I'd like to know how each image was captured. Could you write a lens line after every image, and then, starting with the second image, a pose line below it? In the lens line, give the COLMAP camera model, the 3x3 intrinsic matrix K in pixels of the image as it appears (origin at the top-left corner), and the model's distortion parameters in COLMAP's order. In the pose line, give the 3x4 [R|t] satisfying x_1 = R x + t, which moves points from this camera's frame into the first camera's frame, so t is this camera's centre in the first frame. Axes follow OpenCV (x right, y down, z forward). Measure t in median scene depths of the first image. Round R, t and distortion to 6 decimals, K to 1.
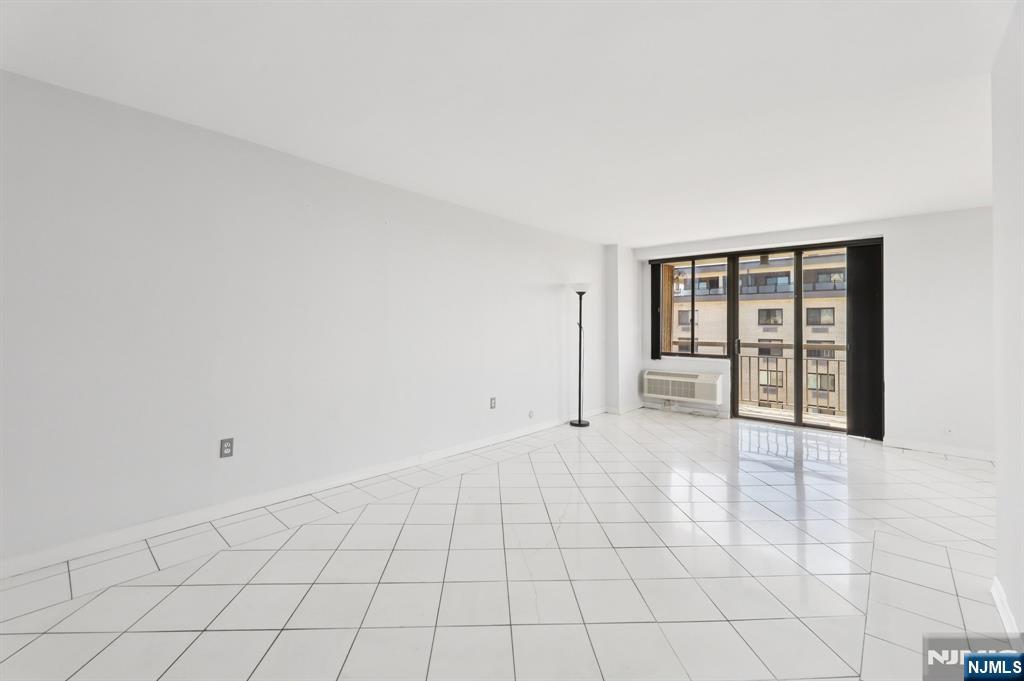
lens RADIAL K [[422.8, 0, 499.9], [0, 422.8, 320.0], [0, 0, 1]] dist [-0.002871, 0.000340]
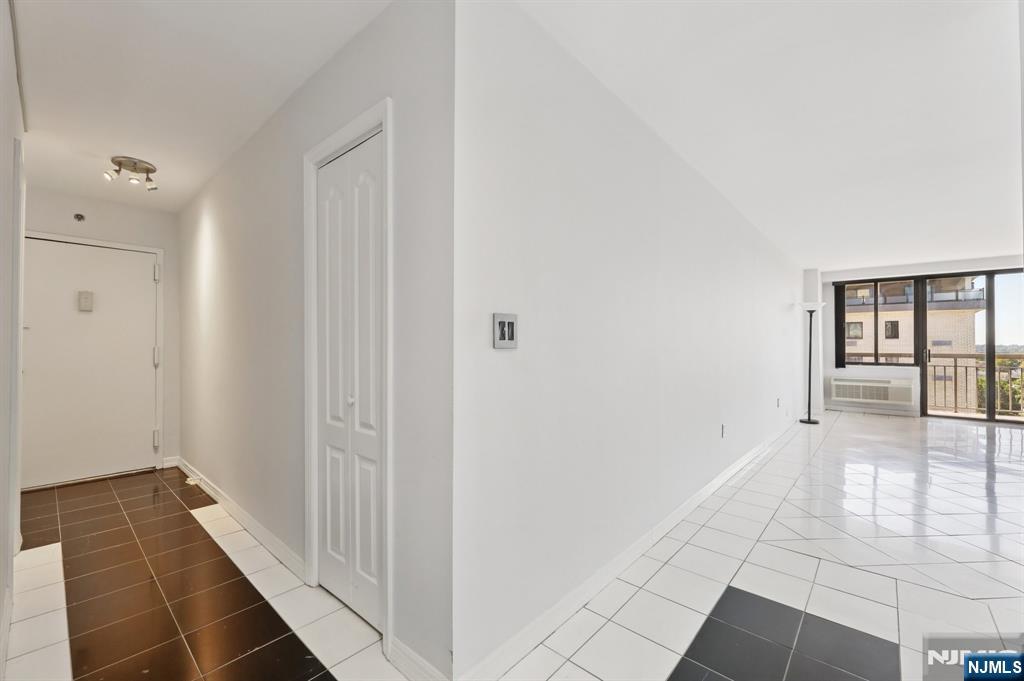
lens RADIAL K [[422.8, 0, 511.9], [0, 422.8, 336.1], [0, 0, 1]] dist [-0.002871, 0.000340]
pose [[0.999541, -0.001592, 0.030249, -0.614432], [0.001464, 0.999990, 0.004258, -0.000611], [-0.030256, -0.004212, 0.999533, -0.140238]]
